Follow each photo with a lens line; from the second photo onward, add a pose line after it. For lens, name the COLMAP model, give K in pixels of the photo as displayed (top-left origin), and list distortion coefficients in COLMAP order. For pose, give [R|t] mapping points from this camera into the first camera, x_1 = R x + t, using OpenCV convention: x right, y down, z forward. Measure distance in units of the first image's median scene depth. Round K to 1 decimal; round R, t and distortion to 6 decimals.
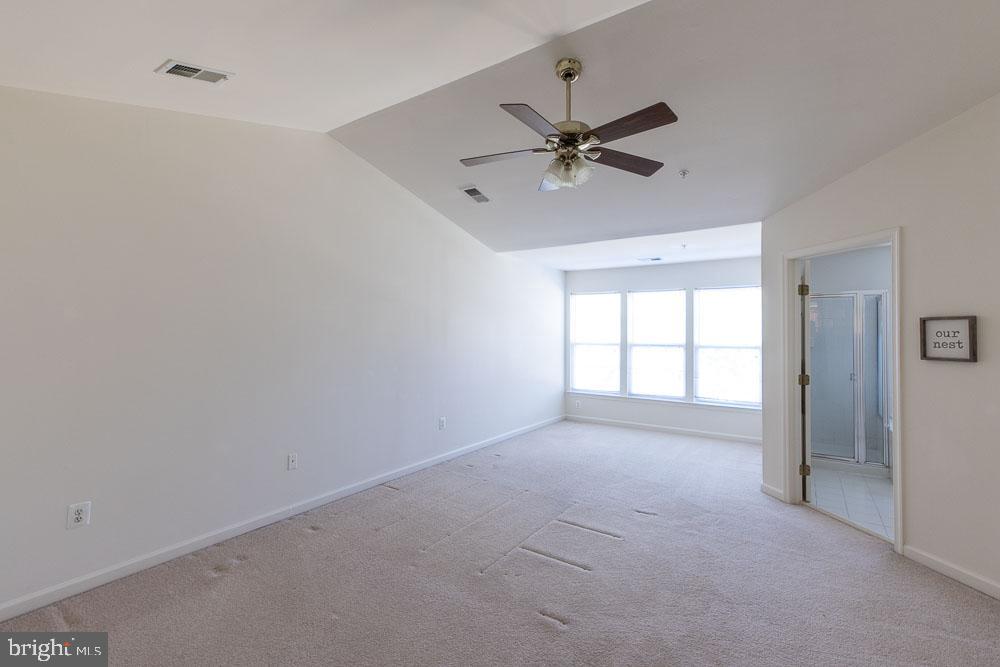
lens RADIAL K [[450.3, 0, 502.3], [0, 450.3, 329.0], [0, 0, 1]] dist [0.013585, 0.000418]
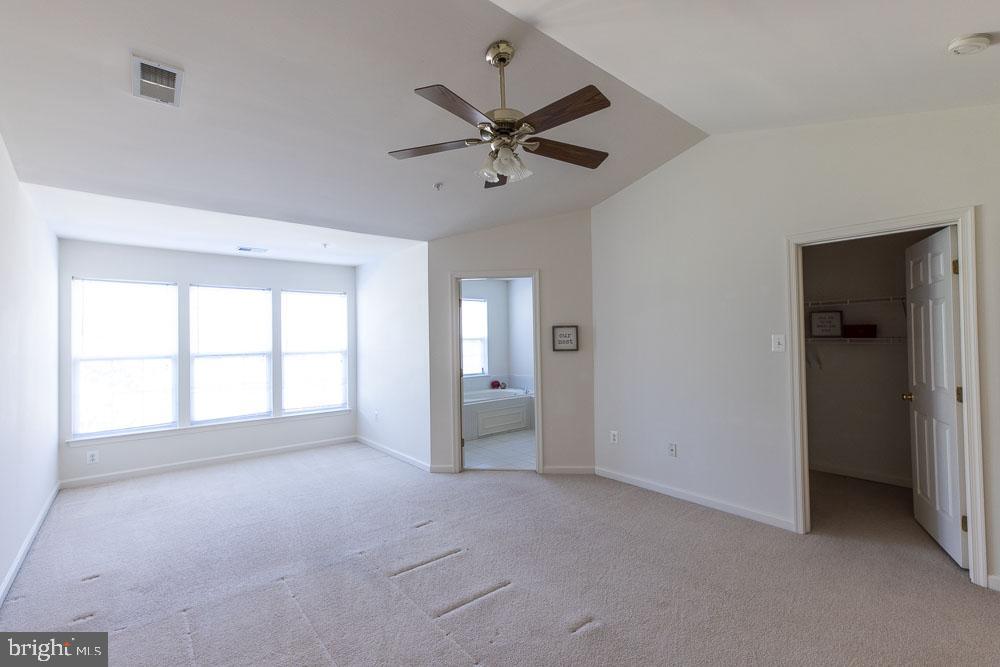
lens RADIAL K [[450.3, 0, 503.0], [0, 450.3, 329.4], [0, 0, 1]] dist [0.013585, 0.000418]
pose [[0.272898, 0.007770, 0.962012, -0.323761], [0.005948, 0.999935, -0.009764, 0.001095], [-0.962025, 0.008387, 0.272834, 0.326347]]
